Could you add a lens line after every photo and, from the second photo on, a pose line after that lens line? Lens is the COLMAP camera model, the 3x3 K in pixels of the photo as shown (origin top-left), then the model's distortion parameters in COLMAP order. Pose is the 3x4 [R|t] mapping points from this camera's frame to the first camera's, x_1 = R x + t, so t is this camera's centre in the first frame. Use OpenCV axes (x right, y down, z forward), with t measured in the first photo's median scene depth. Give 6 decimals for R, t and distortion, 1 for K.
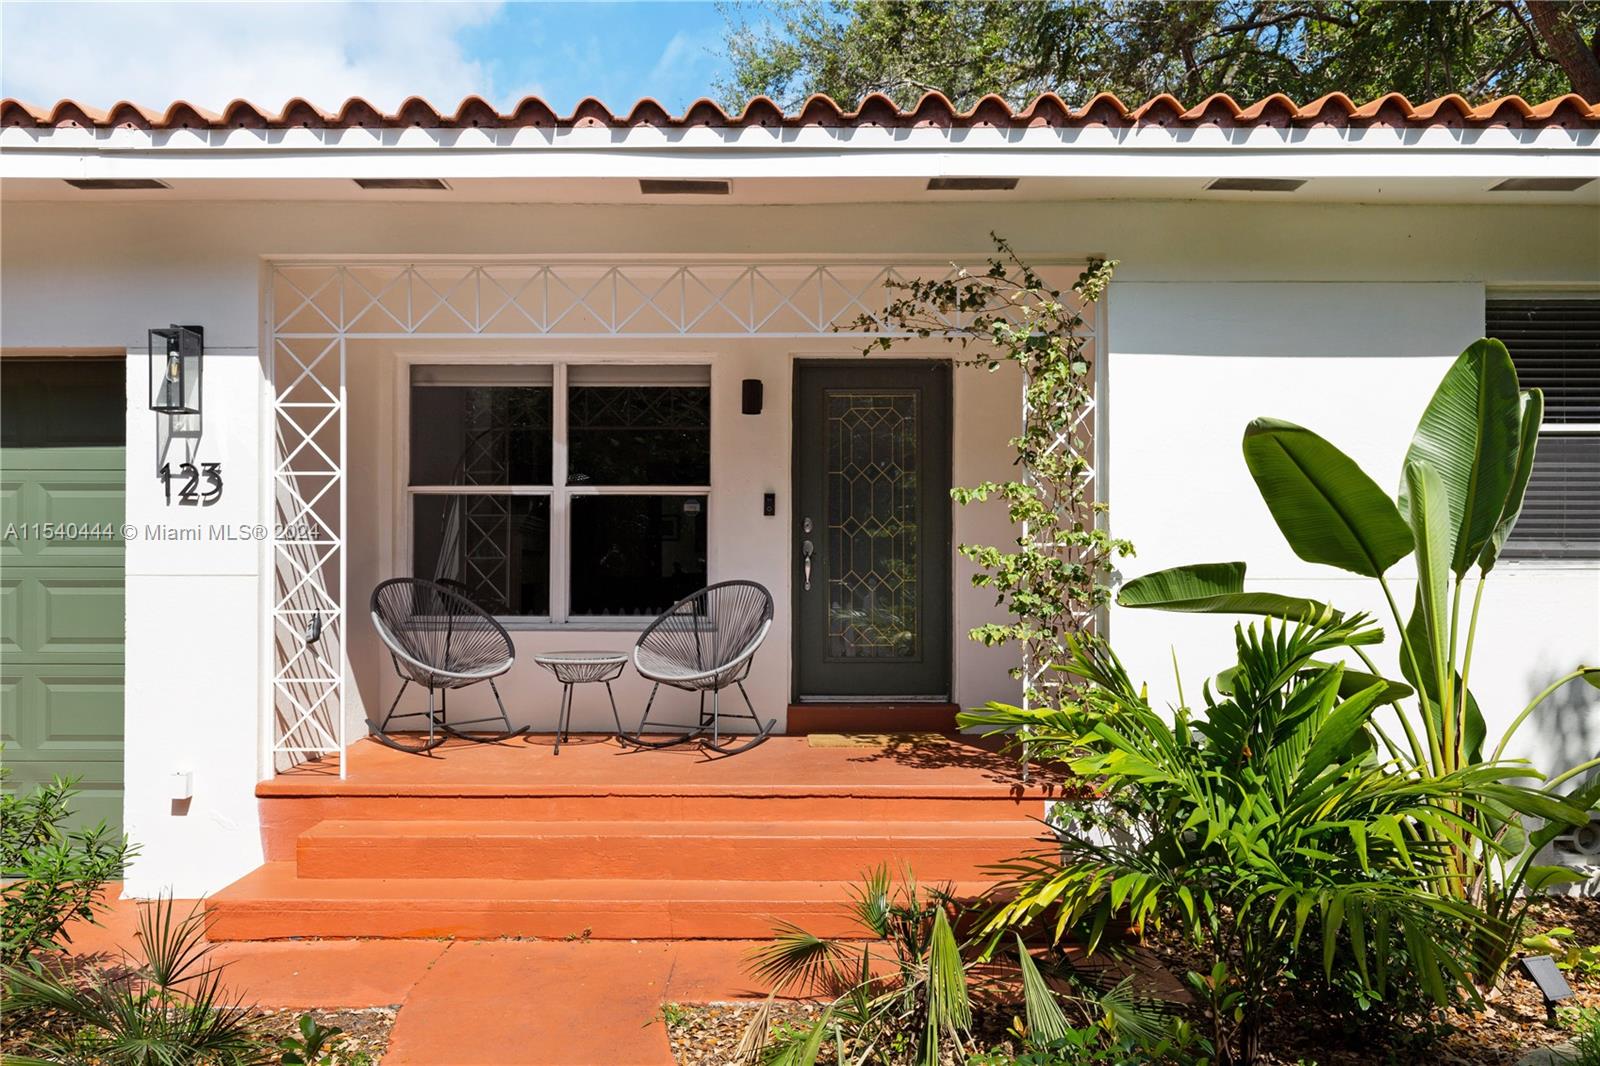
lens RADIAL K [[1071.3, 0, 771.4], [0, 1071.3, 561.2], [0, 0, 1]] dist [-0.018426, 0.002008]
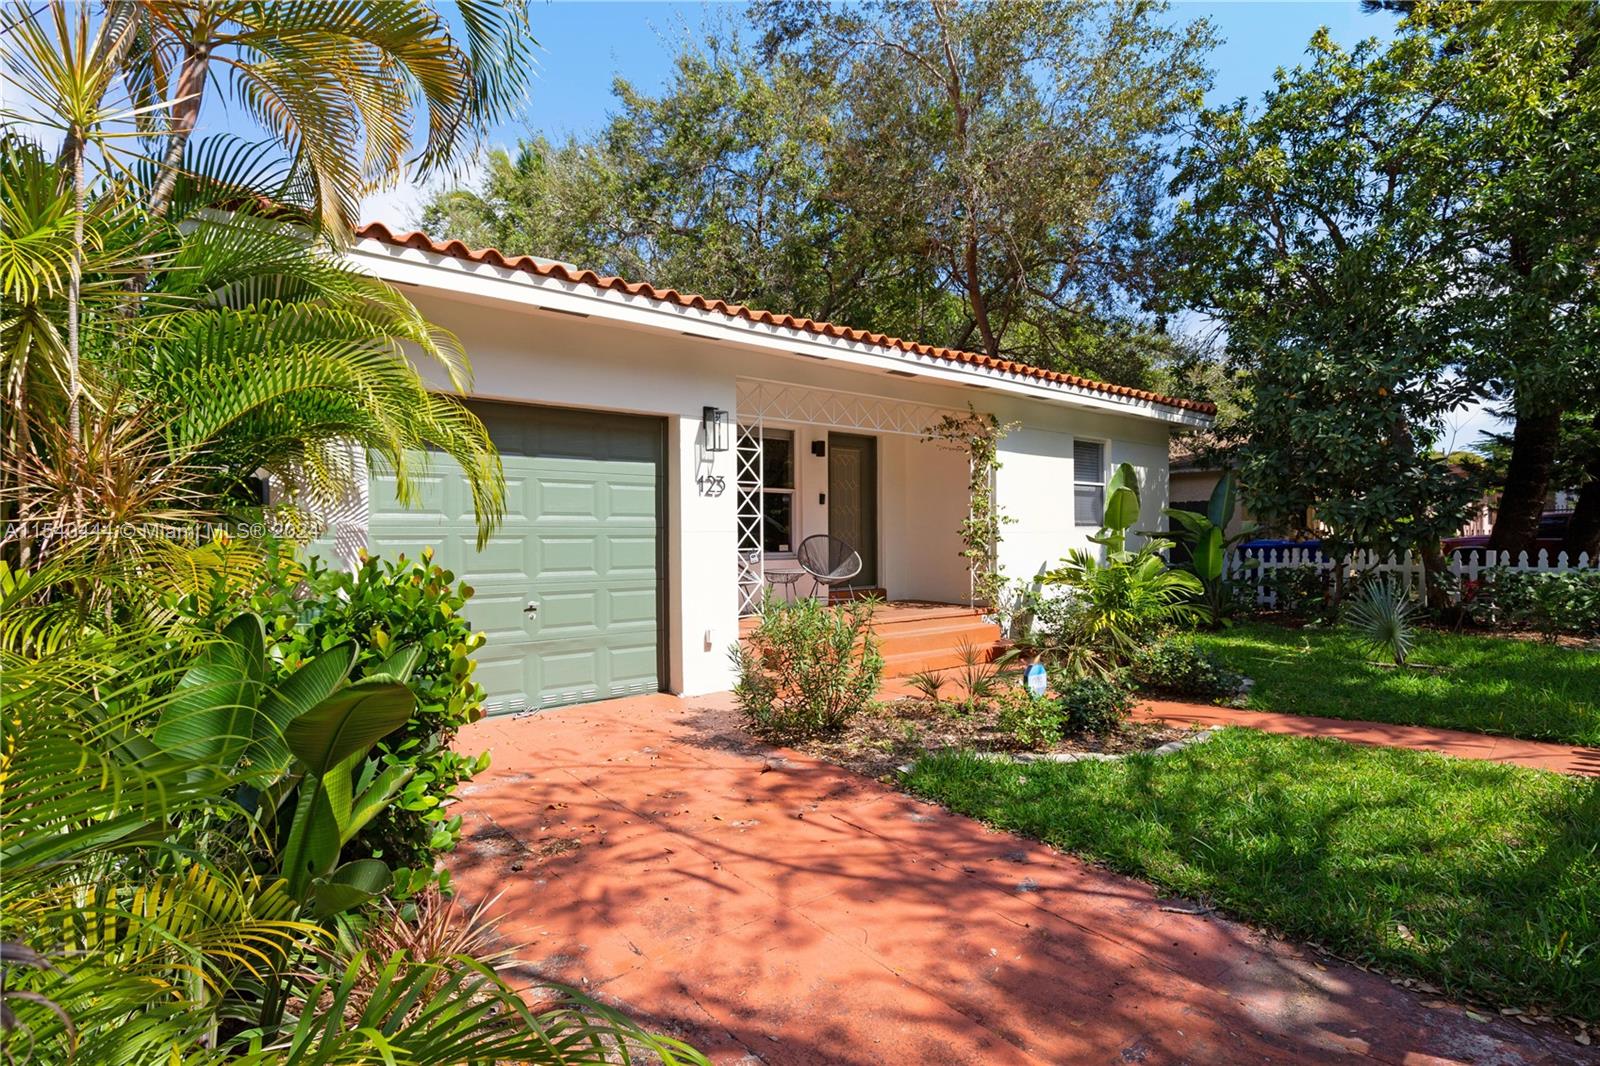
lens RADIAL K [[804.5, 0, 809.4], [0, 804.5, 532.1], [0, 0, 1]] dist [-0.003750, -0.000298]
pose [[0.768366, -0.001674, 0.640009, -1.363564], [-0.004273, 0.999961, 0.007744, 0.001268], [-0.639997, -0.008685, 0.768329, -0.279529]]
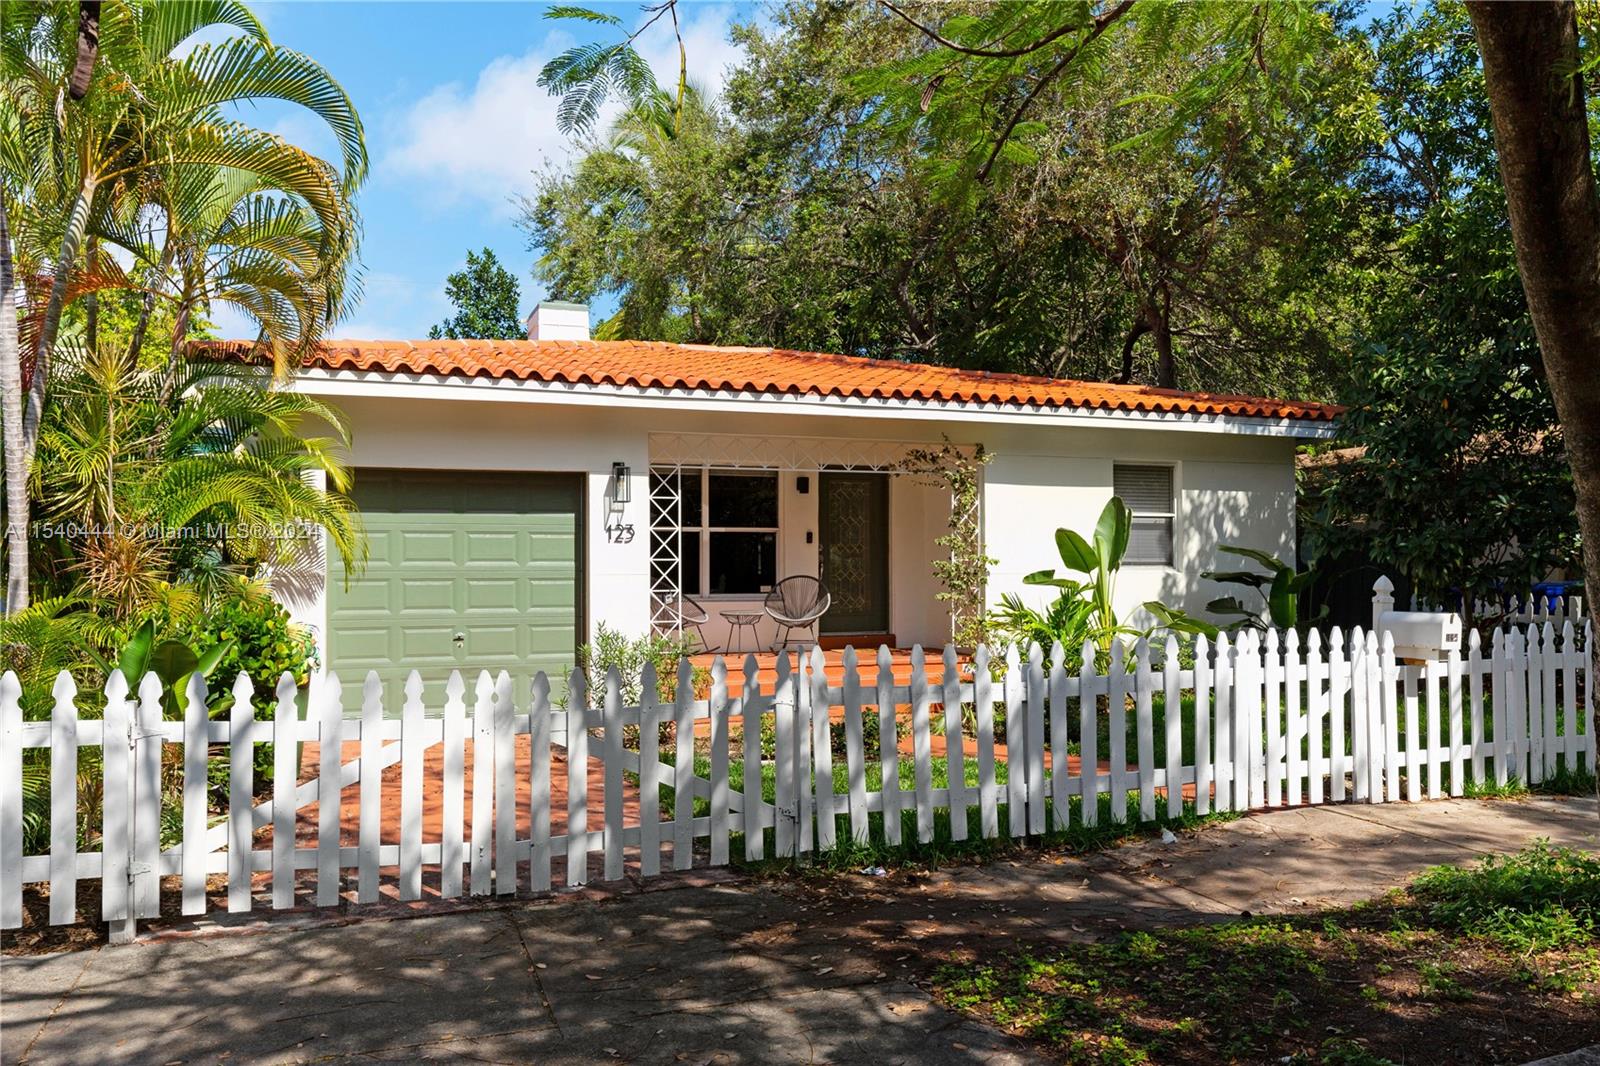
lens RADIAL K [[1247.0, 0, 796.7], [0, 1247.0, 536.7], [0, 0, 1]] dist [0.007439, 0.001594]
pose [[0.937186, 0.004551, 0.348800, -1.101360], [-0.001425, 0.999957, -0.009216, -0.042720], [-0.348827, 0.008140, 0.937152, -1.559039]]
